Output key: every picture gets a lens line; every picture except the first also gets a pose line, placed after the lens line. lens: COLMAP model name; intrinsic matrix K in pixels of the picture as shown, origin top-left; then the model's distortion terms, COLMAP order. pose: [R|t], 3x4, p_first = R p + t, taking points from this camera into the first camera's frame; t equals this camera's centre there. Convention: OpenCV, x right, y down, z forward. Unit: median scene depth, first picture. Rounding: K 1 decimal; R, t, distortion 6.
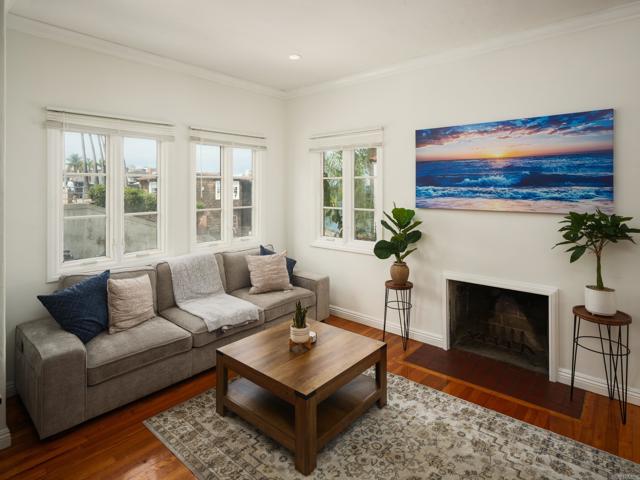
lens RADIAL K [[358.6, 0, 321.1], [0, 358.6, 190.4], [0, 0, 1]] dist [-0.006078, 0.002568]
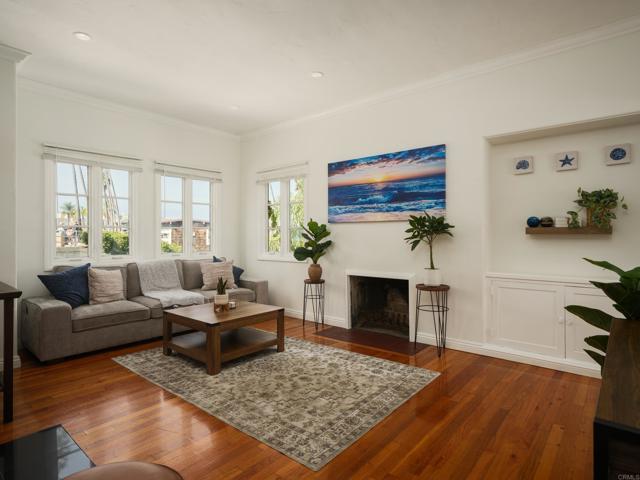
lens RADIAL K [[358.6, 0, 320.1], [0, 358.6, 237.9], [0, 0, 1]] dist [-0.006078, 0.002568]
pose [[0.999947, -0.002720, 0.009966, 0.272259], [0.002757, 0.999989, -0.003731, 0.132674], [-0.009956, 0.003758, 0.999943, -0.374717]]
